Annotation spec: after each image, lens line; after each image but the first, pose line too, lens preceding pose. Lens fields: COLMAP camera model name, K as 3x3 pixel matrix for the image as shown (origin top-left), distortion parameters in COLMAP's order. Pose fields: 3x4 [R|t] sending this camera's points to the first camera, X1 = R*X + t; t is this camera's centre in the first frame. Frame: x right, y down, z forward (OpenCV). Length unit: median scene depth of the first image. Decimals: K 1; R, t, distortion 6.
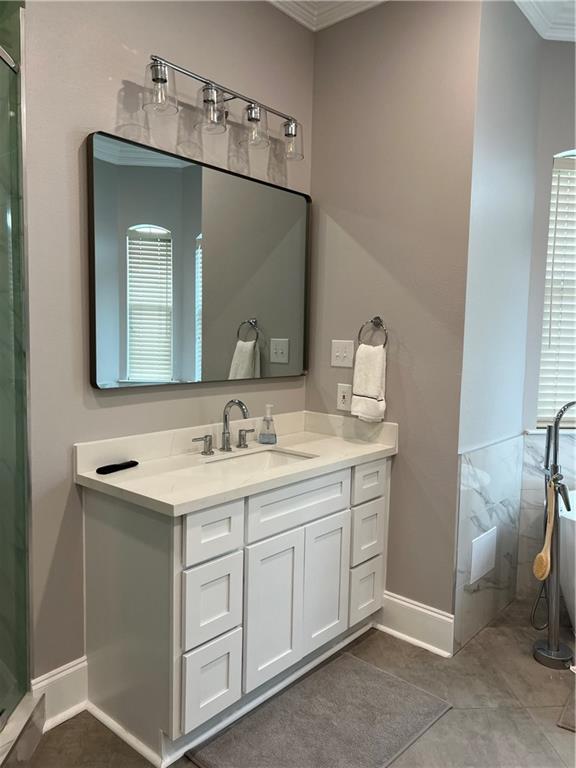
lens RADIAL K [[578.6, 0, 291.9], [0, 578.6, 384.1], [0, 0, 1]] dist [0.064550, -0.070129]
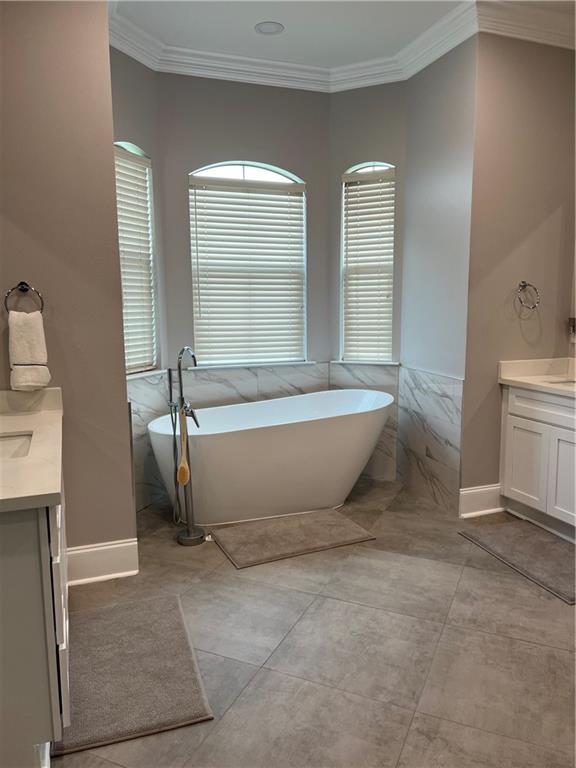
lens RADIAL K [[578.6, 0, 291.9], [0, 578.6, 384.1], [0, 0, 1]] dist [0.064550, -0.070129]
pose [[0.471815, -0.151700, 0.868549, -0.532559], [0.092114, 0.988178, 0.122556, -0.026757], [-0.876873, 0.022182, 0.480211, 0.145650]]
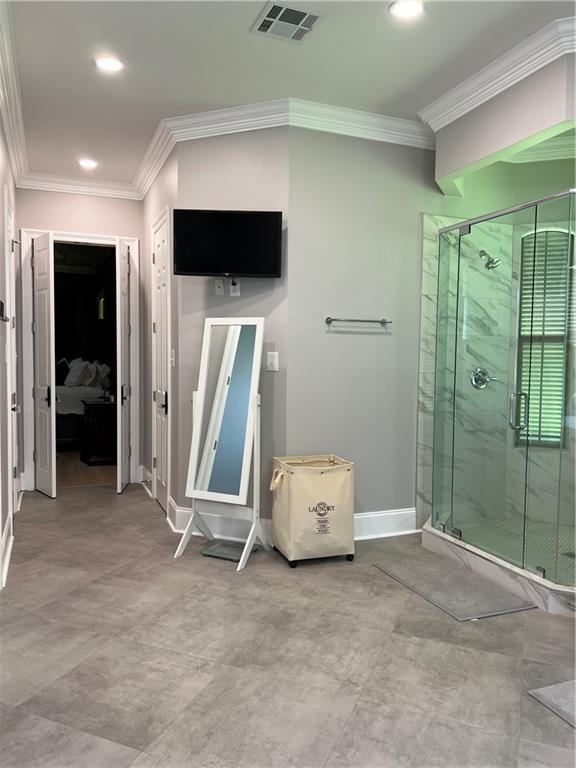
lens RADIAL K [[578.6, 0, 291.9], [0, 578.6, 384.1], [0, 0, 1]] dist [0.064550, -0.070129]
pose [[-0.445207, 0.017107, -0.895264, 0.963481], [-0.097474, 0.992950, 0.067446, -0.016915], [0.890107, 0.117292, -0.440401, 0.624101]]
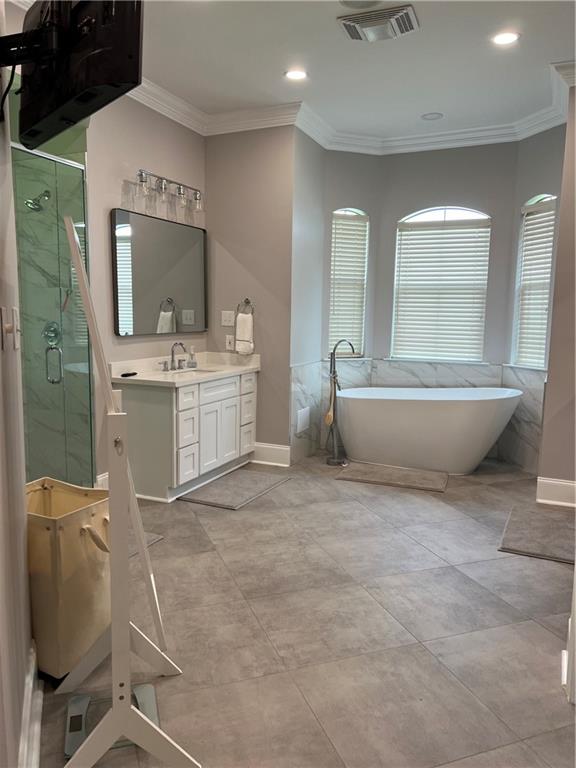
lens RADIAL K [[575.8, 0, 288.0], [0, 575.8, 384.0], [0, 0, 1]] dist [0.077829, -0.002381]
pose [[0.958074, -0.042125, 0.283409, -0.280022], [0.028516, 0.998241, 0.051975, 0.069947], [-0.285100, -0.041714, 0.957590, -0.882356]]
